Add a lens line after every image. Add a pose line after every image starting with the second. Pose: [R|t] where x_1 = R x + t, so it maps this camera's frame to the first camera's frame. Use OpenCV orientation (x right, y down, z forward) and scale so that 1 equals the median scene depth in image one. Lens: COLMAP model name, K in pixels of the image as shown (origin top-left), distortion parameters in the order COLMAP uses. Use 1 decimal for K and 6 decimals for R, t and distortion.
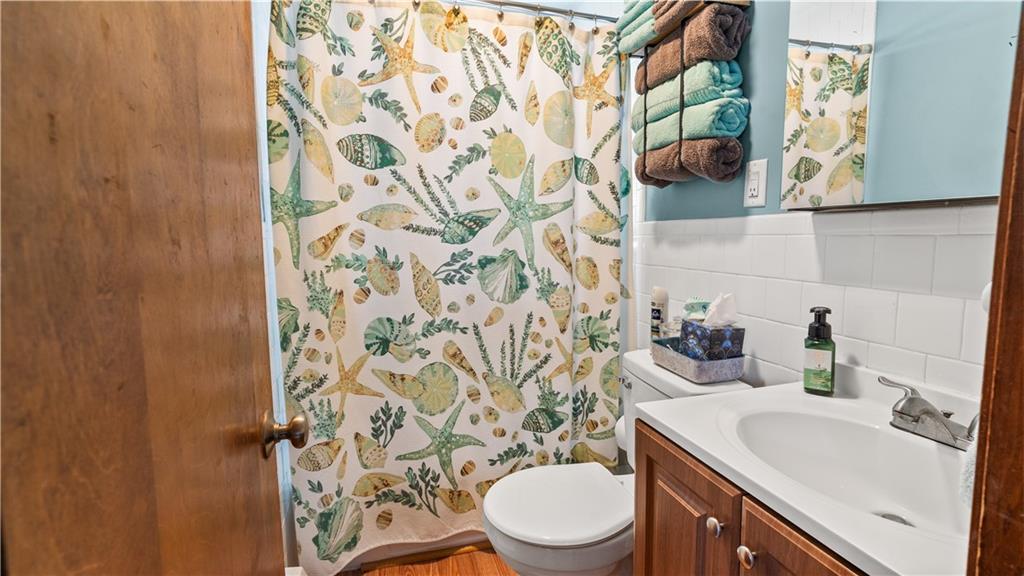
lens RADIAL K [[478.8, 0, 509.0], [0, 478.8, 287.6], [0, 0, 1]] dist [-0.009018, 0.000684]
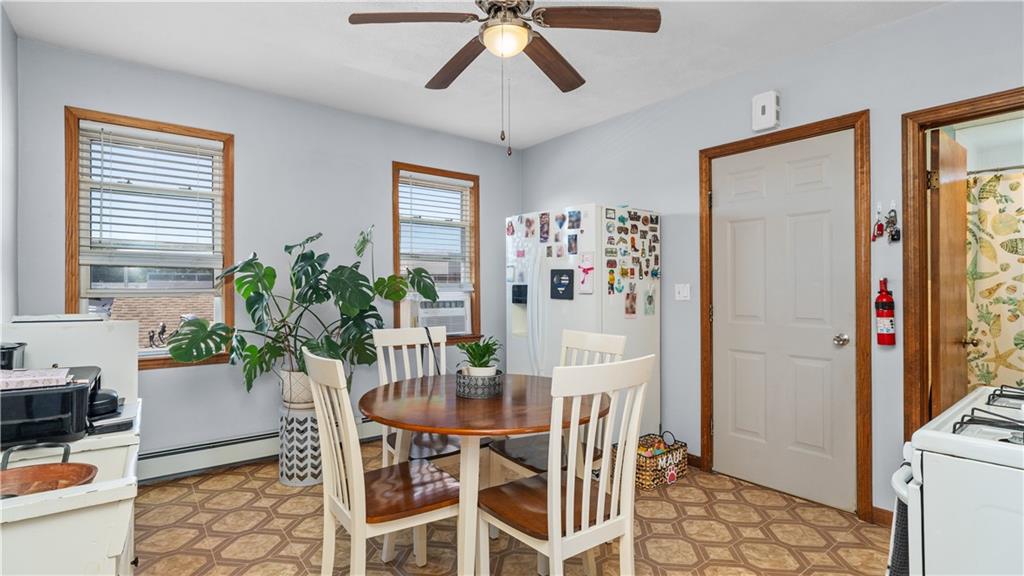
lens RADIAL K [[478.8, 0, 506.8], [0, 478.8, 288.1], [0, 0, 1]] dist [-0.009018, 0.000684]
pose [[0.368303, 0.005514, -0.929689, 0.809803], [-0.093563, 0.995125, -0.031164, 0.163656], [0.924986, 0.098463, 0.367024, -1.817794]]
